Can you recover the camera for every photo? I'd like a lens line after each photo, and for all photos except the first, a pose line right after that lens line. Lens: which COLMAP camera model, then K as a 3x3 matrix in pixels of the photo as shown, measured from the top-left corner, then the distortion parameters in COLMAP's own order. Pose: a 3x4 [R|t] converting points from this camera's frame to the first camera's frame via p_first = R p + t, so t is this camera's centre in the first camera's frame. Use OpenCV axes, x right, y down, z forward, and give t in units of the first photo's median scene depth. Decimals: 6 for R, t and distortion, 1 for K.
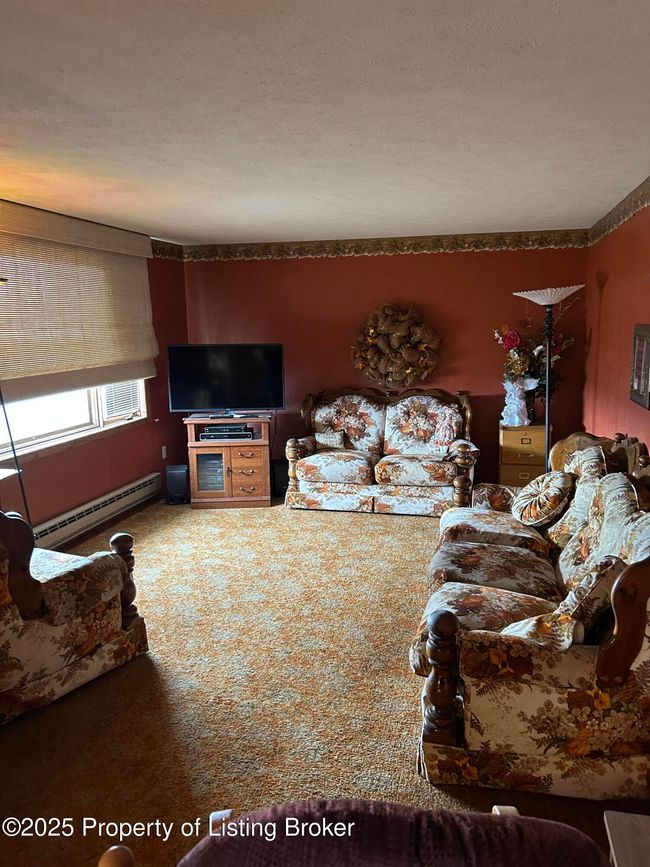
lens RADIAL K [[645.8, 0, 325.2], [0, 645.8, 432.3], [0, 0, 1]] dist [-0.006555, -0.006735]
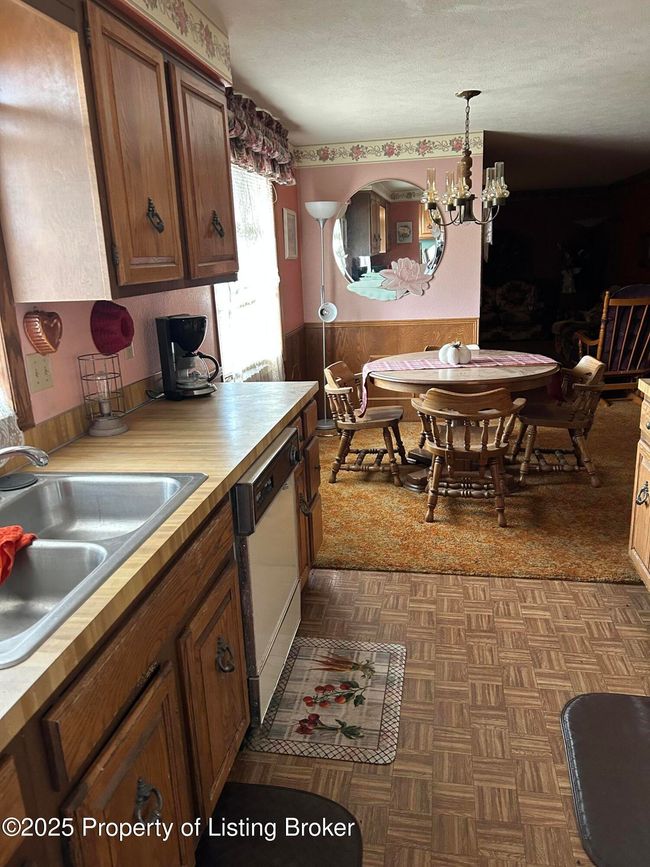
lens RADIAL K [[645.8, 0, 323.9], [0, 645.8, 434.6], [0, 0, 1]] dist [-0.006555, -0.006735]
pose [[0.996647, -0.049322, 0.065288, -0.563680], [0.042443, 0.993790, 0.102859, 0.176016], [-0.069955, -0.099743, 0.992551, -0.865091]]
